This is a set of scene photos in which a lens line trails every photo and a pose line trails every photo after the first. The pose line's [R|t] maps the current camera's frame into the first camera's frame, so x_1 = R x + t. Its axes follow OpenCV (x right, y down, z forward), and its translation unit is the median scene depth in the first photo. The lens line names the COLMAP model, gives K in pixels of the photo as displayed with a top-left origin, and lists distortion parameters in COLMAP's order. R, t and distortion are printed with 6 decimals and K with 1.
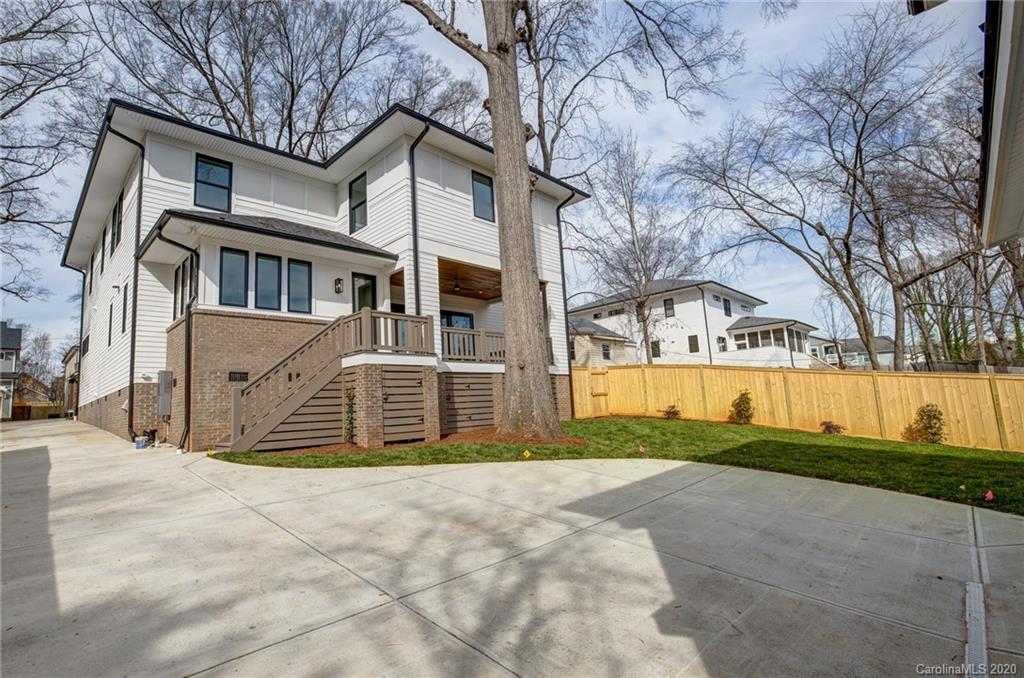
lens RADIAL K [[473.6, 0, 509.1], [0, 473.6, 324.6], [0, 0, 1]] dist [-0.019057, 0.000006]
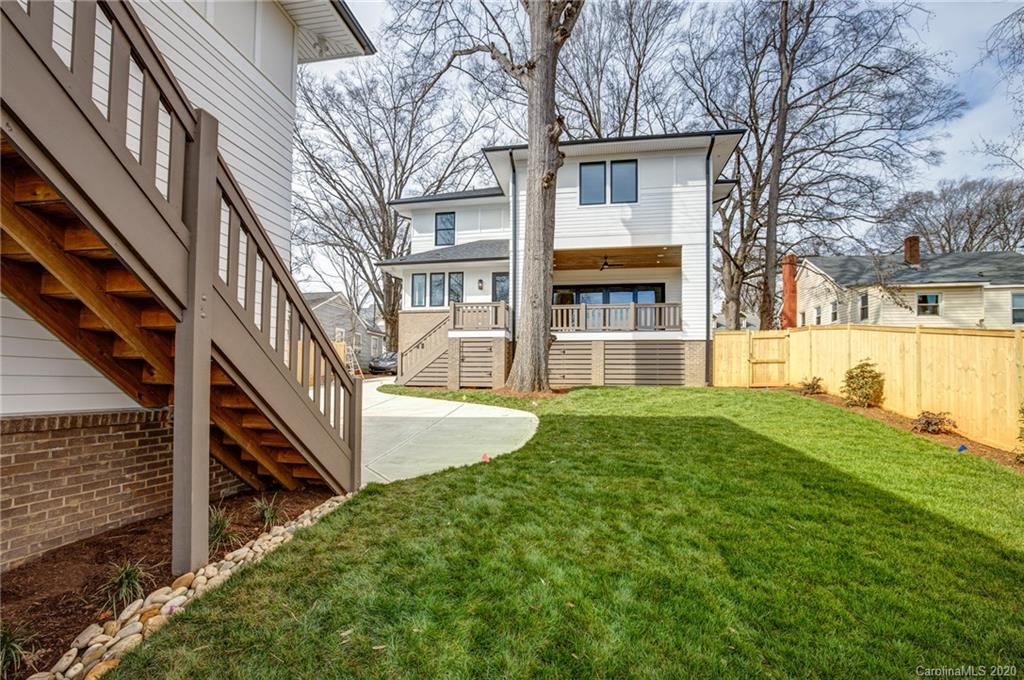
lens RADIAL K [[463.3, 0, 512.0], [0, 463.3, 340.0], [0, 0, 1]] dist [-0.001102, -0.000242]
pose [[0.594925, -0.014412, -0.803652, 0.806212], [0.099845, 0.993420, 0.056098, 0.018993], [0.797556, -0.113614, 0.592450, 0.181134]]
